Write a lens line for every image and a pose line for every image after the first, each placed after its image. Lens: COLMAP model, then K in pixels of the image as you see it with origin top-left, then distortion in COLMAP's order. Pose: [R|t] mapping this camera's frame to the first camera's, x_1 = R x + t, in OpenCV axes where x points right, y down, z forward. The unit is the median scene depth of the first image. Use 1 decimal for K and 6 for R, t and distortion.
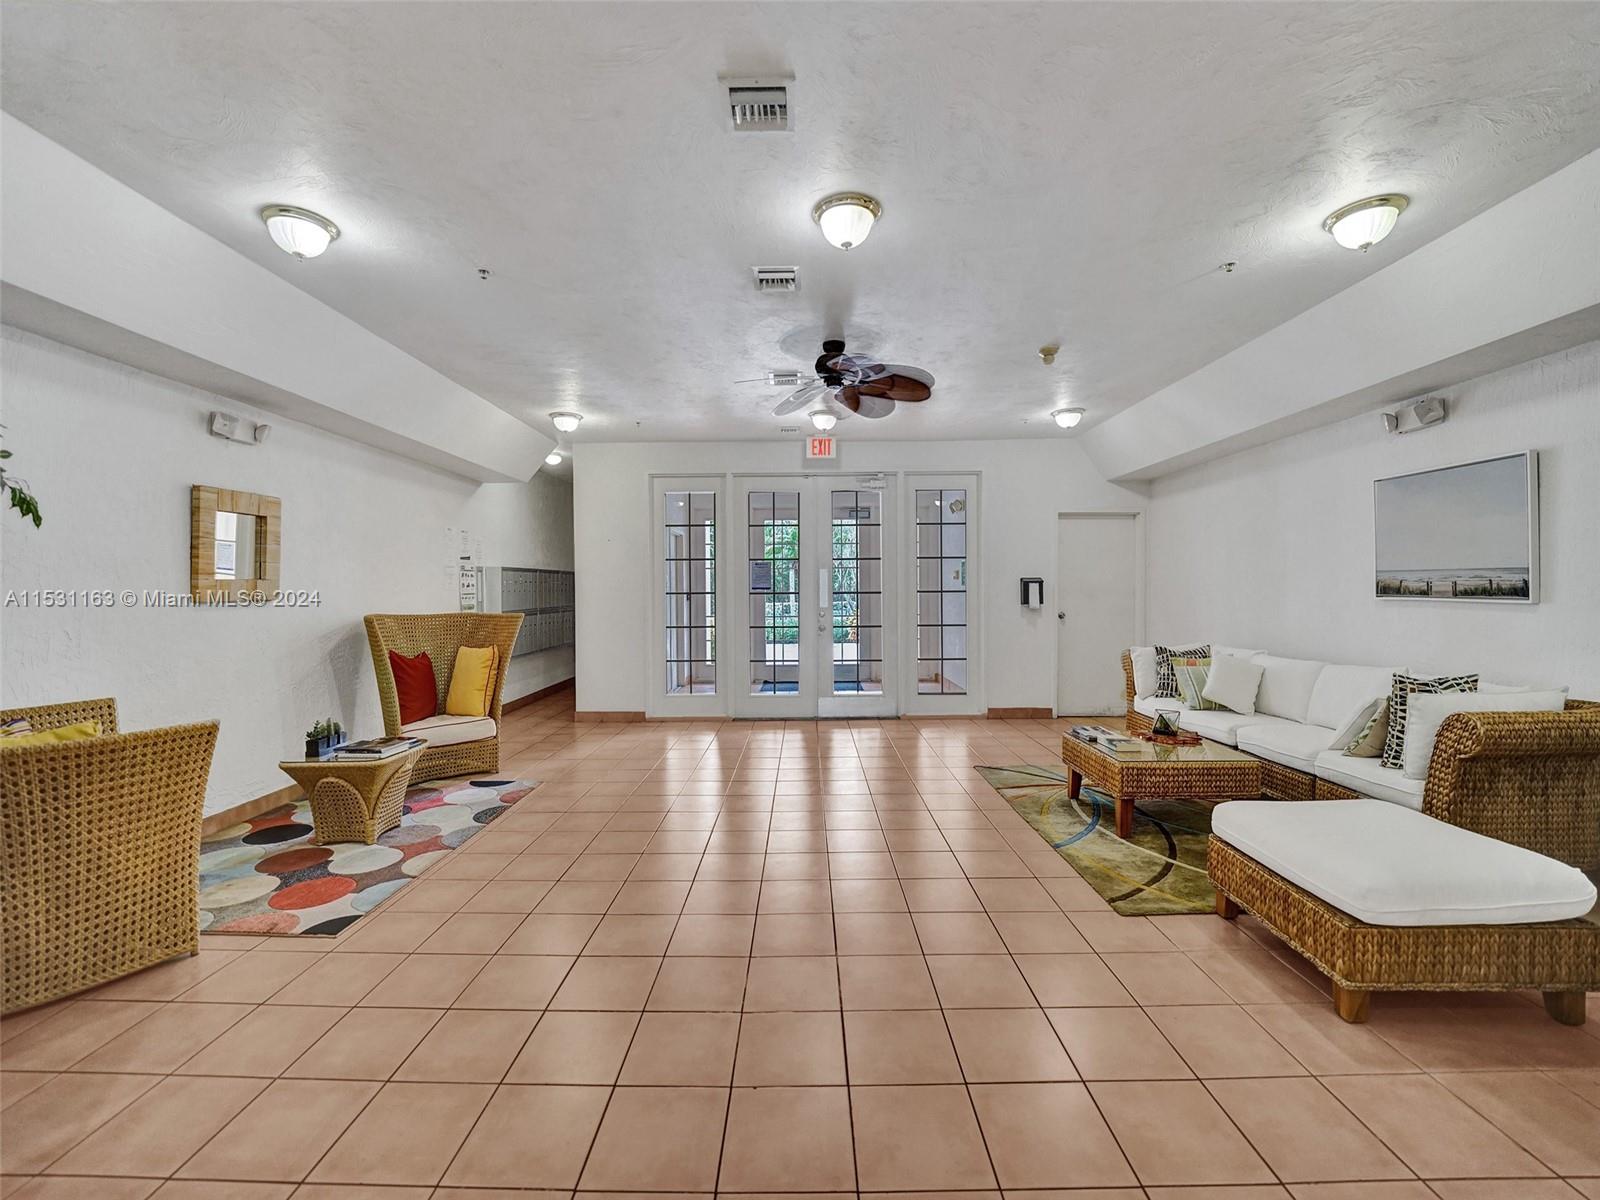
lens RADIAL K [[651.4, 0, 803.0], [0, 651.4, 594.8], [0, 0, 1]] dist [-0.024325, 0.002731]
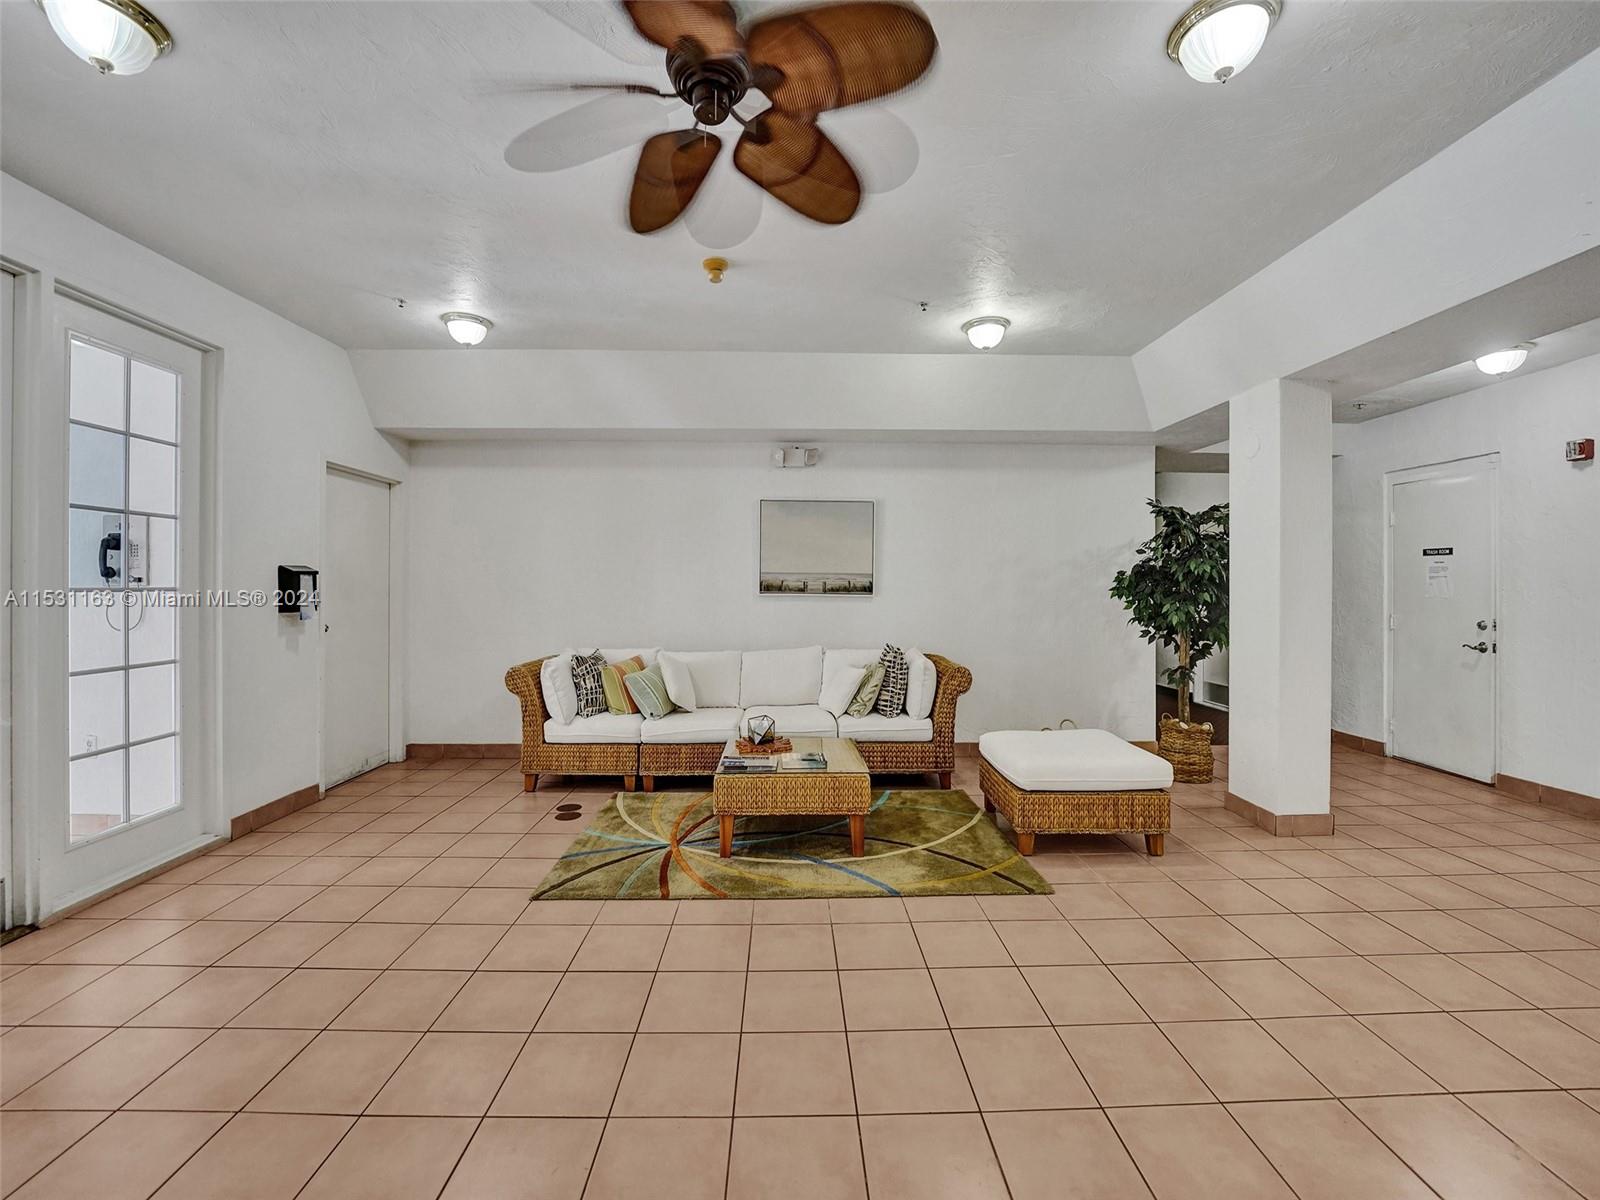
lens RADIAL K [[651.4, 0, 803.0], [0, 651.4, 594.8], [0, 0, 1]] dist [-0.024325, 0.002731]
pose [[-0.016484, -0.008190, 0.999831, -0.406014], [0.006124, 0.999947, 0.008292, -0.004851], [-0.999845, 0.006260, -0.016433, 1.037887]]
